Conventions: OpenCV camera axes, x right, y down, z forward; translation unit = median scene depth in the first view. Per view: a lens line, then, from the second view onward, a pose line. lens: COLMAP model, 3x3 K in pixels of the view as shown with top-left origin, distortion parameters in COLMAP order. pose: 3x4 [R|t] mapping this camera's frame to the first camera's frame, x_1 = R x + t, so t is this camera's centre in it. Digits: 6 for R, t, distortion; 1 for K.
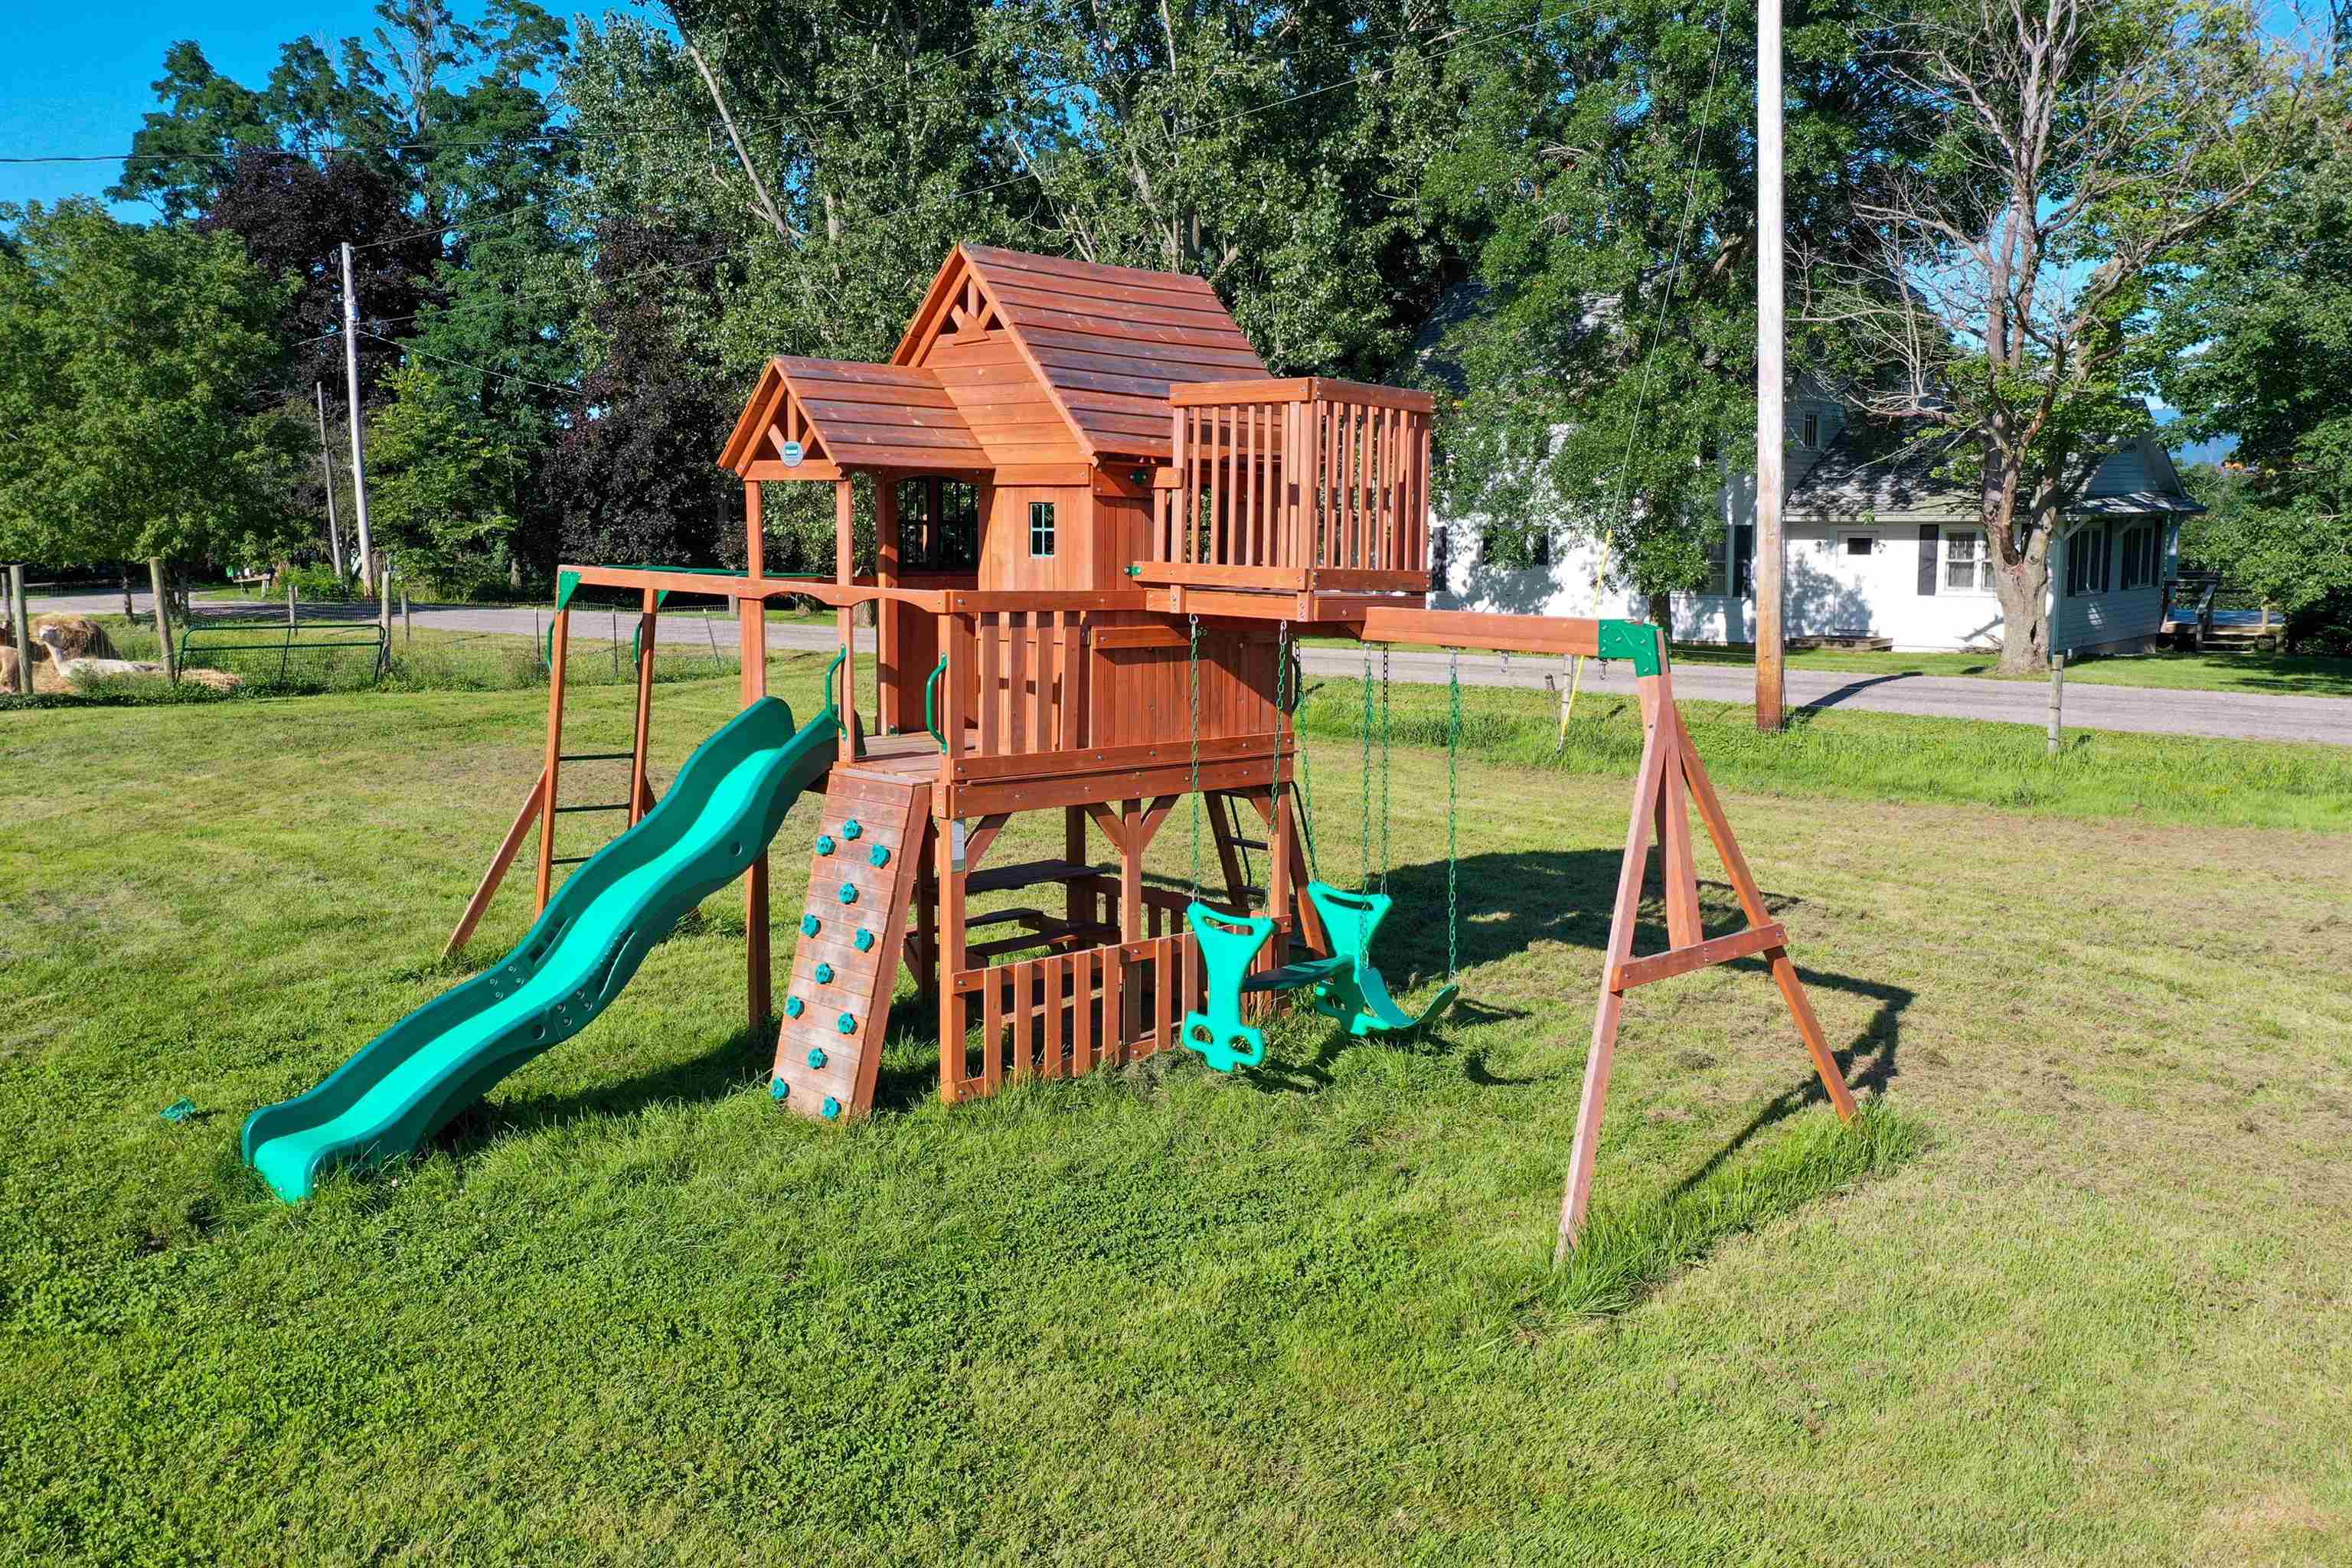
lens RADIAL K [[1935.9, 0, 1175.1], [0, 1935.9, 813.4], [0, 0, 1]] dist [0.000154, 0.003161]
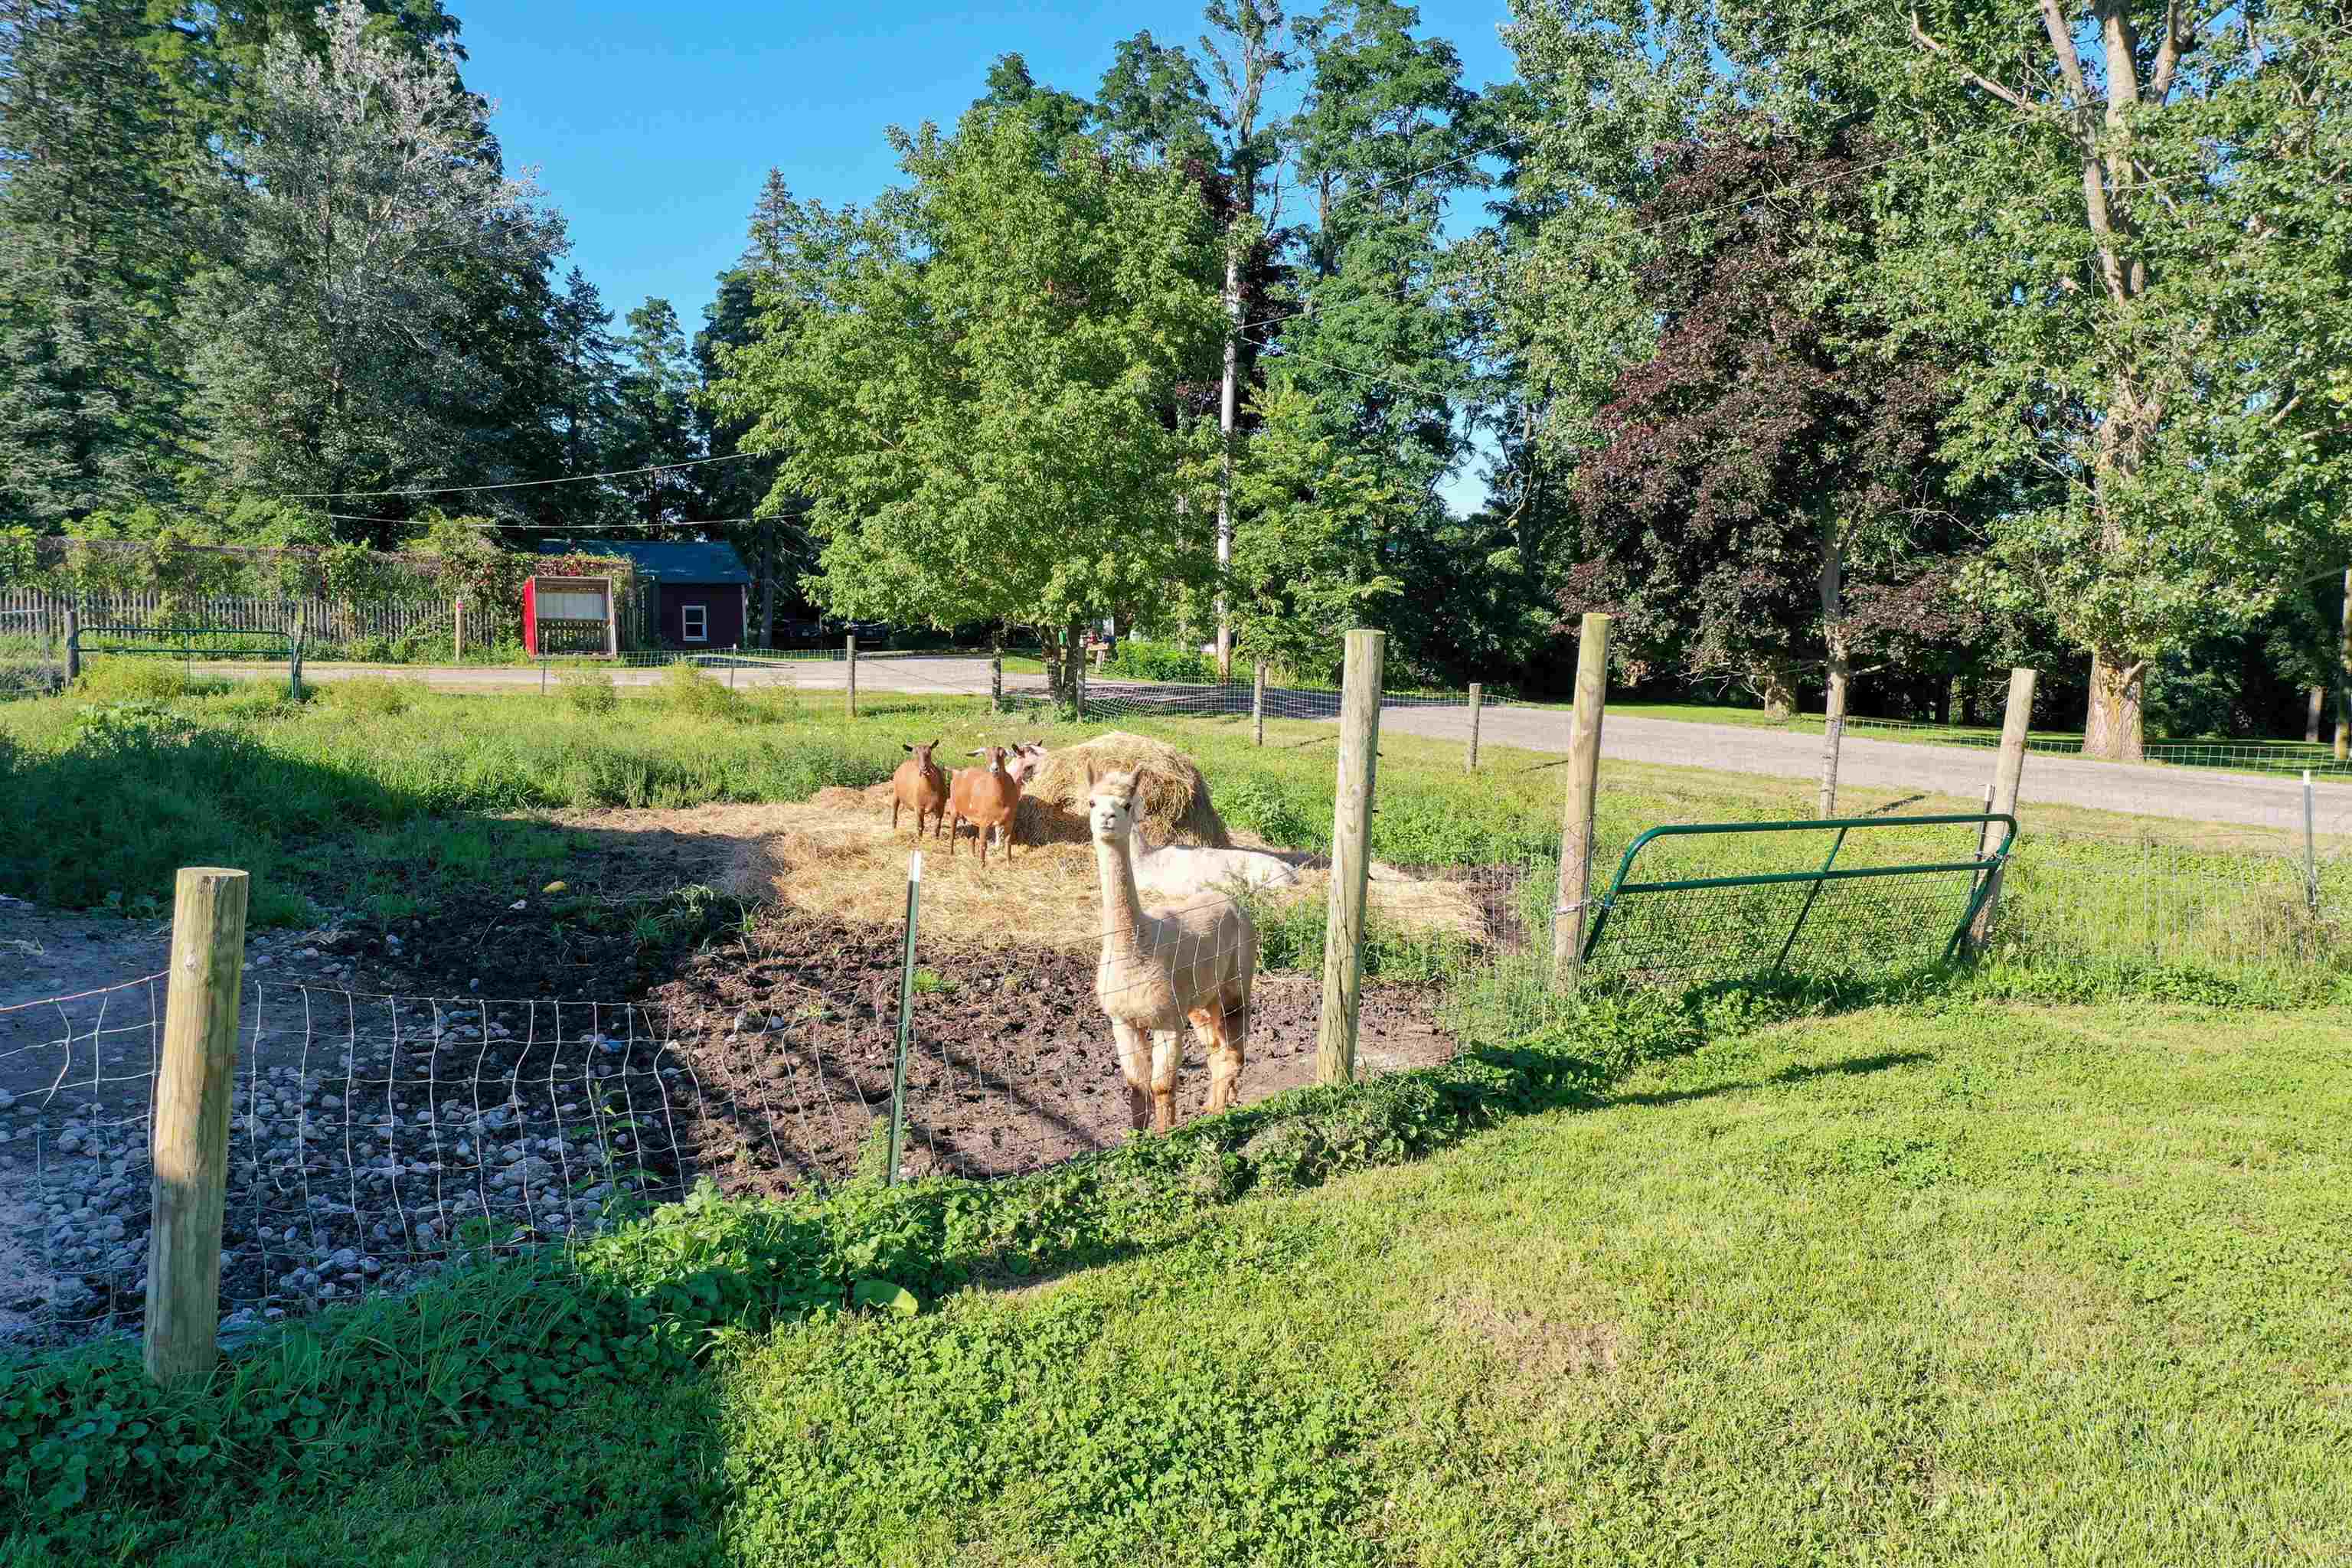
lens RADIAL K [[1857.9, 0, 1176.0], [0, 1857.9, 784.0], [0, 0, 1]] dist [0.003827, 0.005275]
pose [[0.951624, 0.050369, -0.303108, -0.284332], [-0.066022, 0.996950, -0.041612, -0.049486], [0.300088, 0.059610, 0.952047, 0.391032]]
